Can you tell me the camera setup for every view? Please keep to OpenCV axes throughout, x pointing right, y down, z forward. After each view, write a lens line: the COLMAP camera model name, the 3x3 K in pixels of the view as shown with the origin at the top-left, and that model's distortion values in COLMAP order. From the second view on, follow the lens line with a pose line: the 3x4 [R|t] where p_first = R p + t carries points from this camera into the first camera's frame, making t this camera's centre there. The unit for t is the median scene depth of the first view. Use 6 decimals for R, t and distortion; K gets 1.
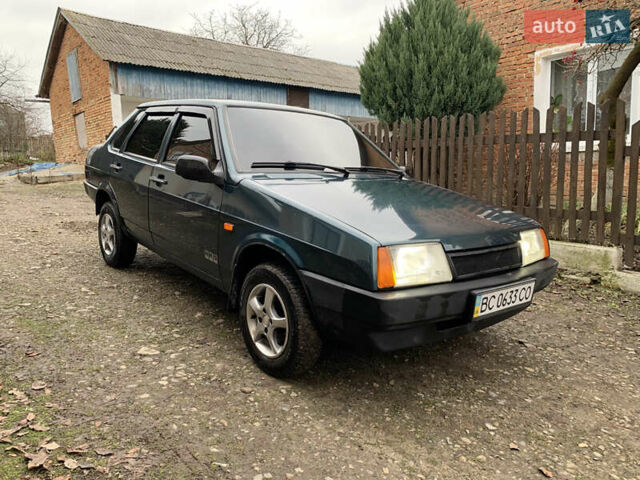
lens RADIAL K [[490.0, 0, 326.3], [0, 490.0, 243.7], [0, 0, 1]] dist [0.004981, 0.003424]
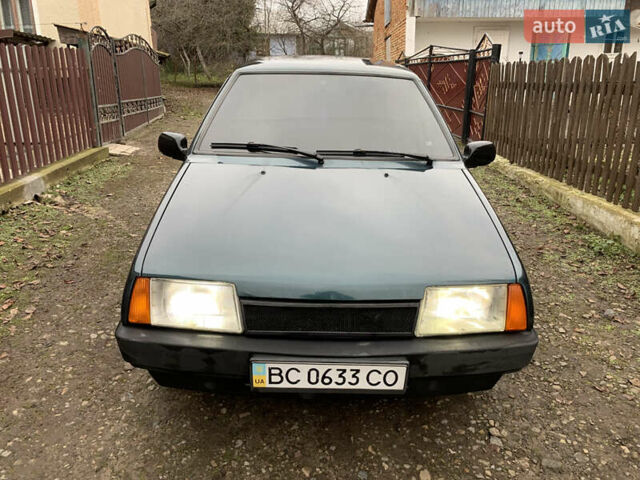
lens RADIAL K [[489.7, 0, 322.2], [0, 489.7, 238.5], [0, 0, 1]] dist [0.010491, -0.002606]
pose [[0.767890, 0.197785, -0.609283, 0.613332], [-0.098743, 0.976319, 0.192485, -0.182070], [0.632926, -0.087644, 0.769236, 0.367075]]
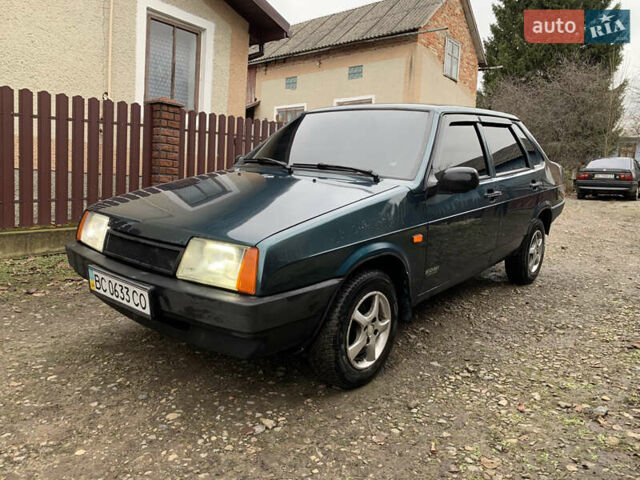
lens RADIAL K [[490.0, 0, 316.9], [0, 490.0, 240.0], [0, 0, 1]] dist [0.015719, -0.003294]
pose [[0.155793, 0.129582, -0.979253, 1.075395], [-0.199084, 0.975134, 0.097364, -0.119697], [0.967520, 0.179785, 0.177717, 0.956669]]
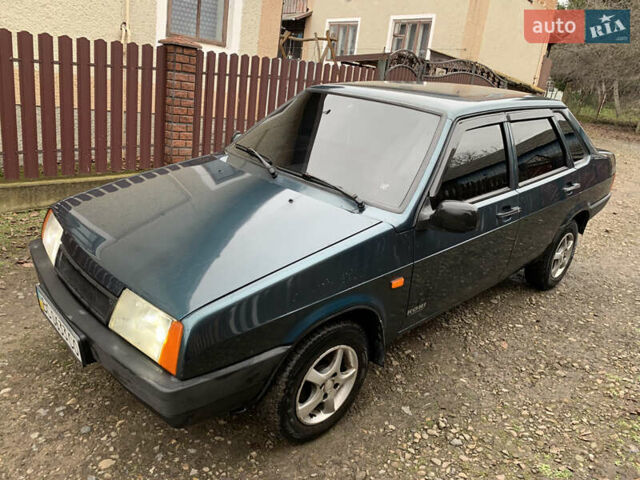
lens RADIAL K [[490.3, 0, 319.6], [0, 490.3, 237.8], [0, 0, 1]] dist [0.010818, -0.000733]
pose [[0.045639, 0.307370, -0.950495, 0.950776], [-0.259418, 0.922490, 0.285858, -0.324248], [0.964686, 0.233529, 0.121838, 1.056614]]
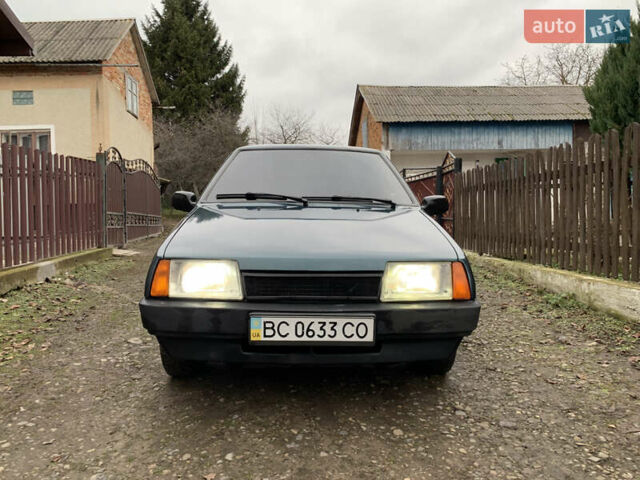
lens RADIAL K [[491.7, 0, 317.9], [0, 491.7, 233.4], [0, 0, 1]] dist [0.012094, -0.006025]
pose [[0.778853, 0.006663, -0.627171, 0.757897], [-0.082438, 0.992356, -0.091832, 0.015568], [0.621765, 0.123226, 0.773449, 0.232364]]
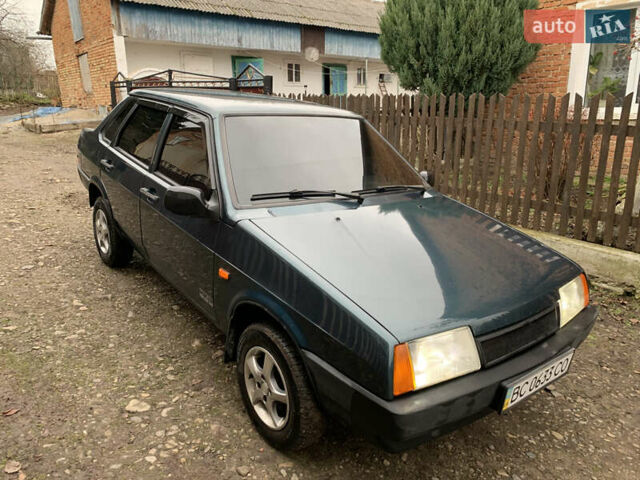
lens RADIAL K [[490.0, 0, 326.3], [0, 490.0, 243.7], [0, 0, 1]] dist [0.004981, 0.003424]
pose [[0.999416, 0.023705, -0.024619, 0.003071], [-0.020344, 0.991465, 0.128772, -0.186173], [0.027462, -0.128196, 0.991369, 0.129298]]
